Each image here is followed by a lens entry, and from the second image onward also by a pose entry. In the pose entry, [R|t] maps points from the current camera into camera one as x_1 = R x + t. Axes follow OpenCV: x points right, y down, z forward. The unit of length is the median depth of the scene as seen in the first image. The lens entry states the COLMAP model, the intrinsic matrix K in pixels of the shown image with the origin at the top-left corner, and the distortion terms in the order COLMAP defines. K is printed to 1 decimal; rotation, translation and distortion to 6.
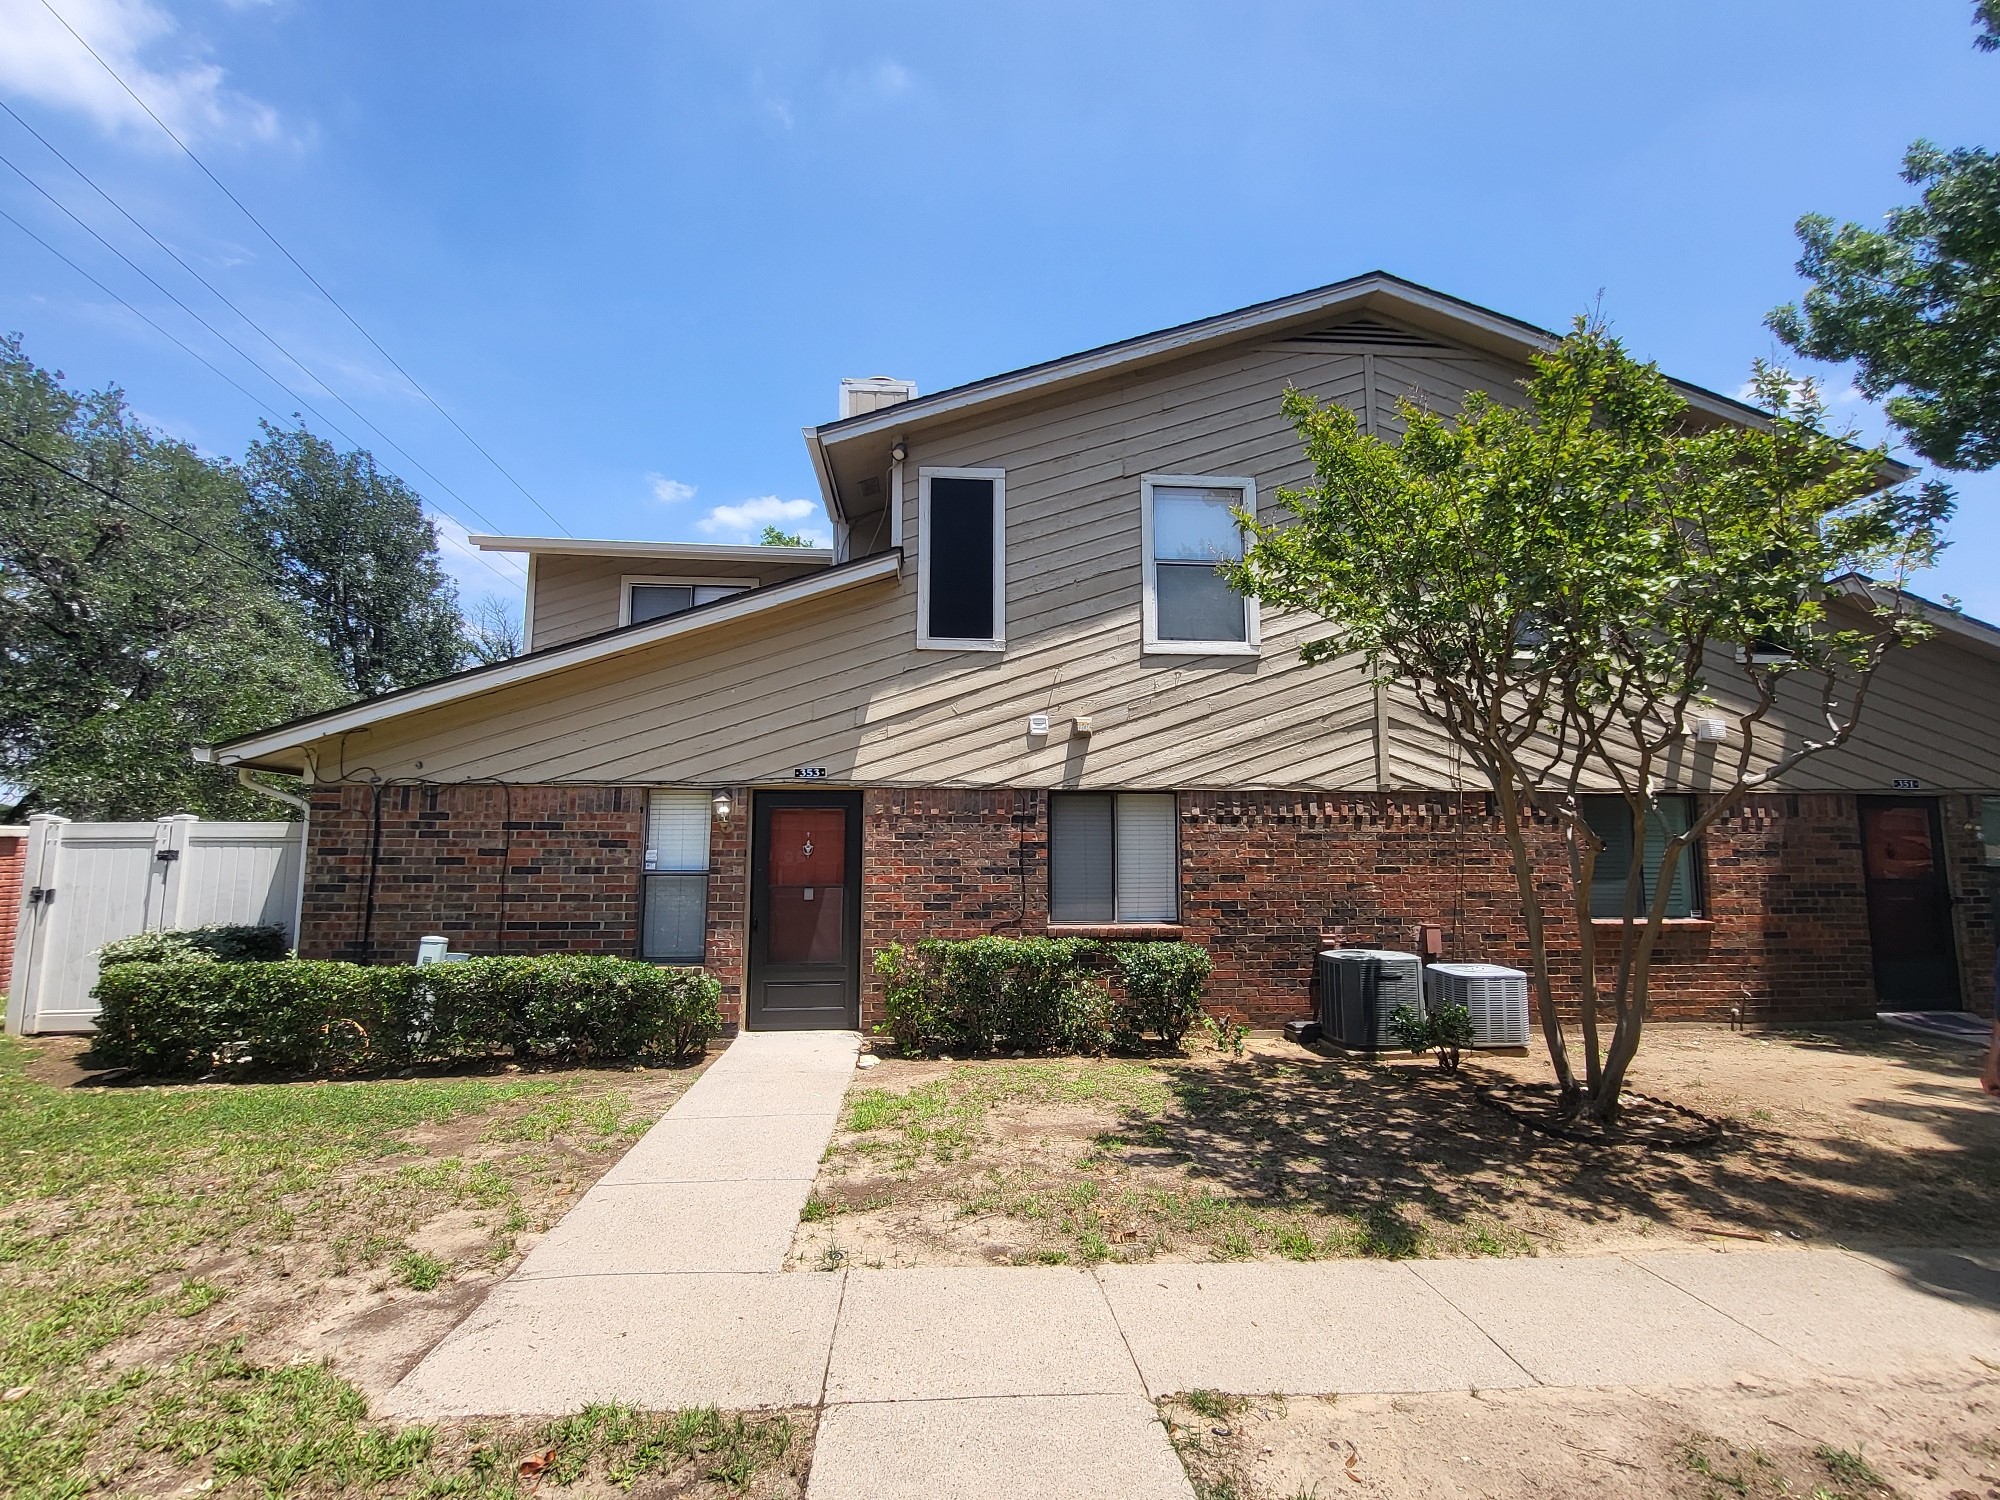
lens RADIAL K [[785.4, 0, 1015.3], [0, 785.4, 746.1], [0, 0, 1]] dist [-0.000070, -0.000485]
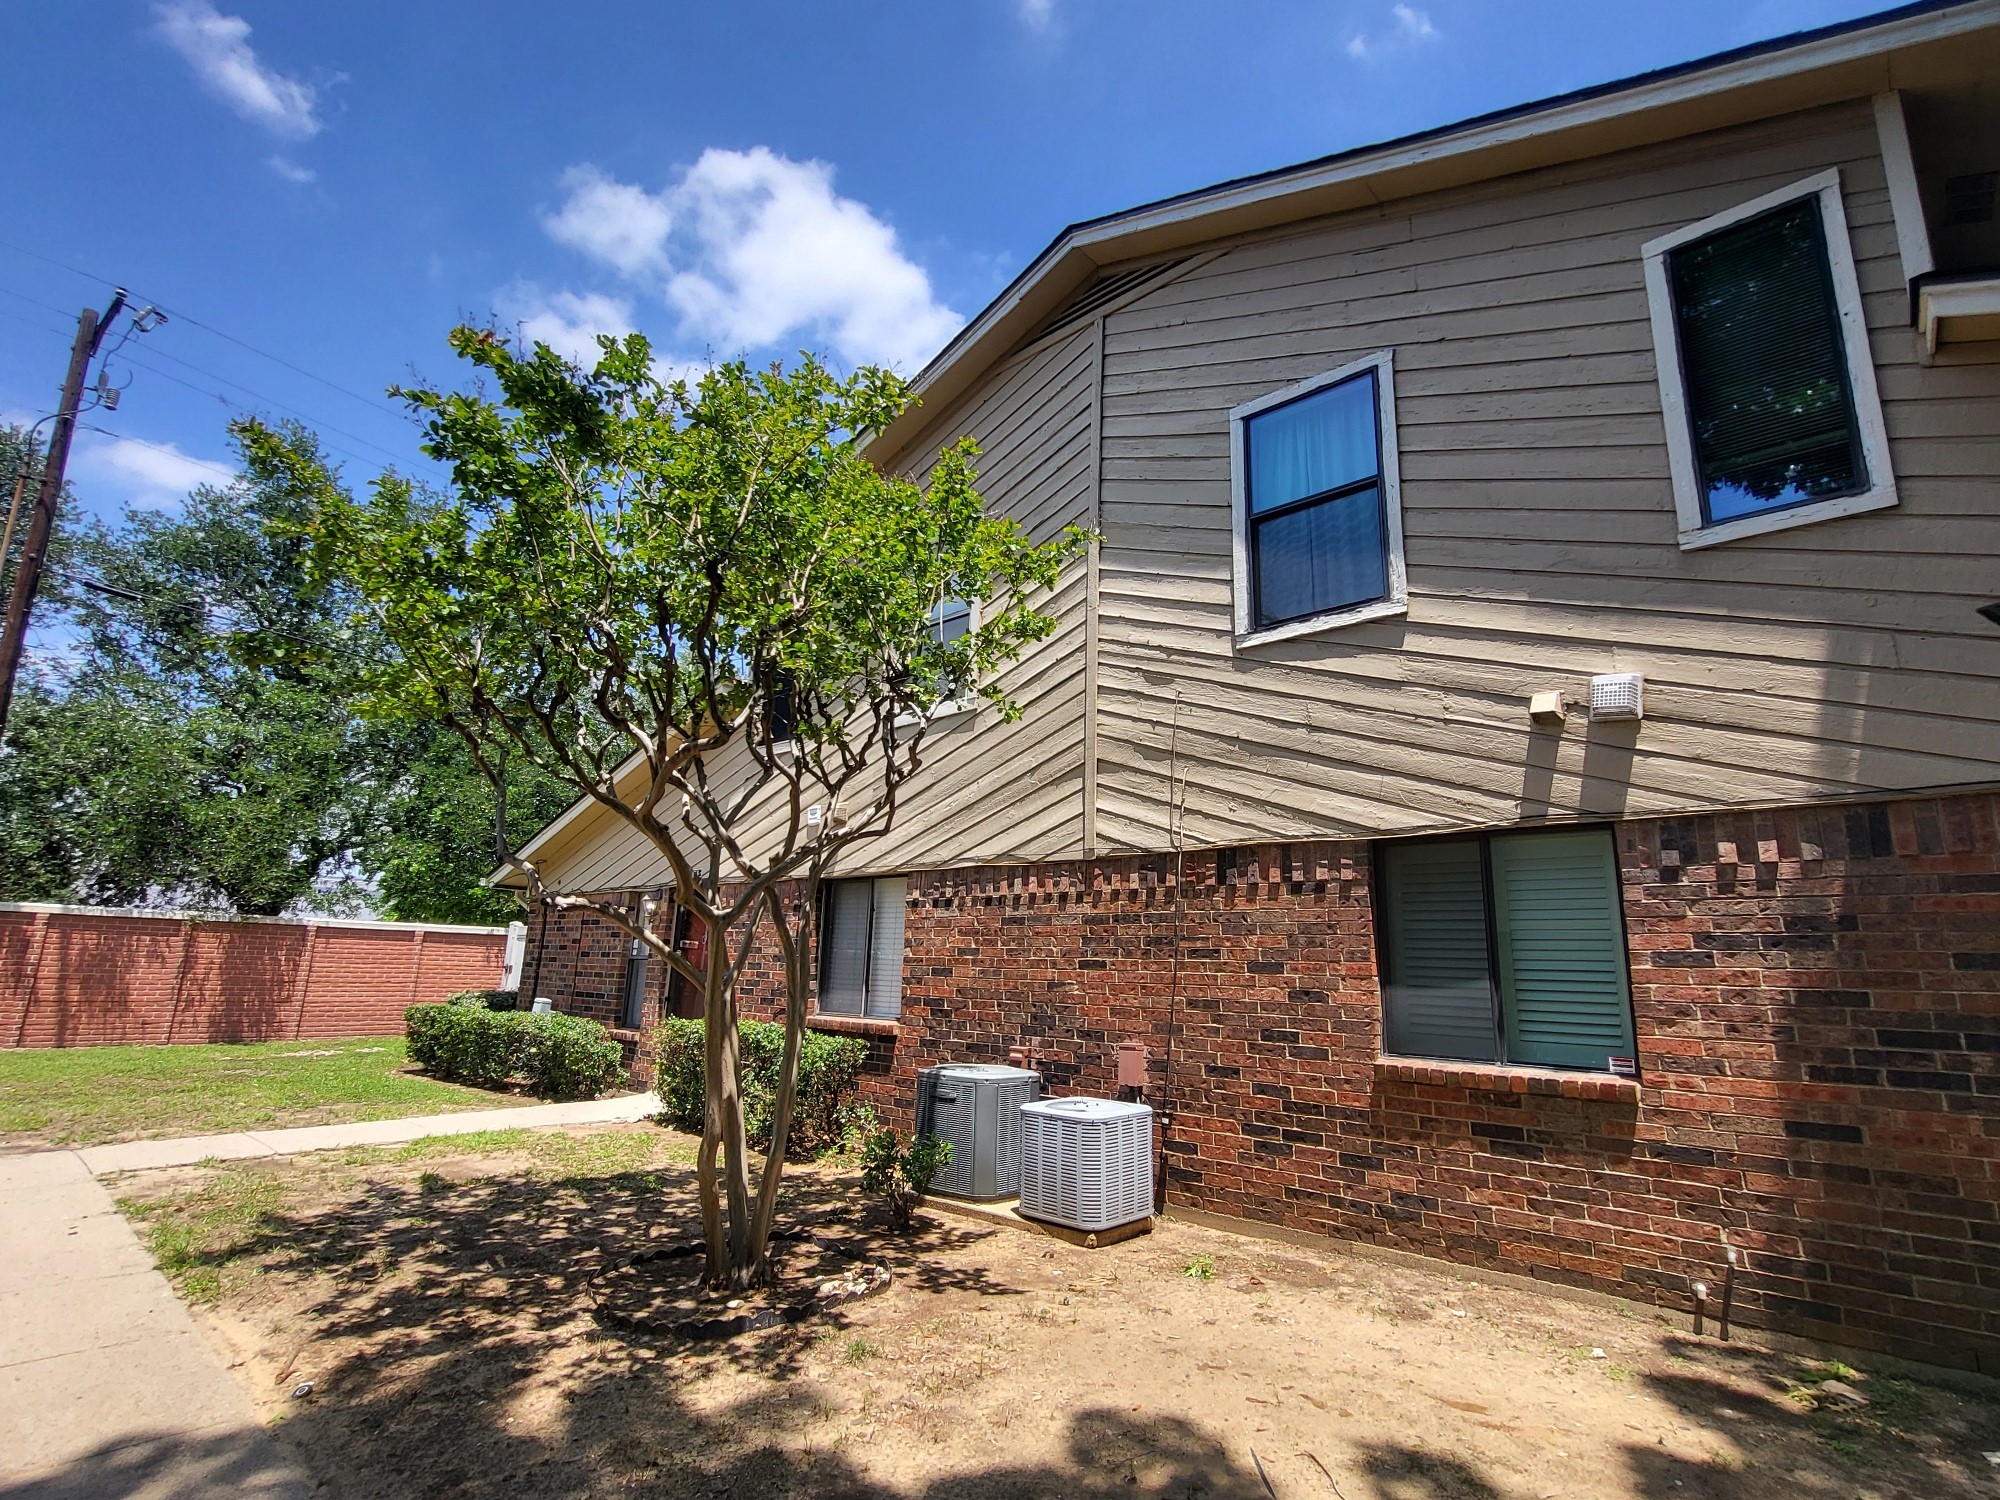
lens RADIAL K [[785.4, 0, 1015.3], [0, 785.4, 746.1], [0, 0, 1]] dist [-0.000070, -0.000485]
pose [[0.774894, -0.153658, -0.613130, 0.903234], [0.096136, 0.987368, -0.125946, 0.039516], [0.624738, 0.038651, 0.779877, 0.362269]]
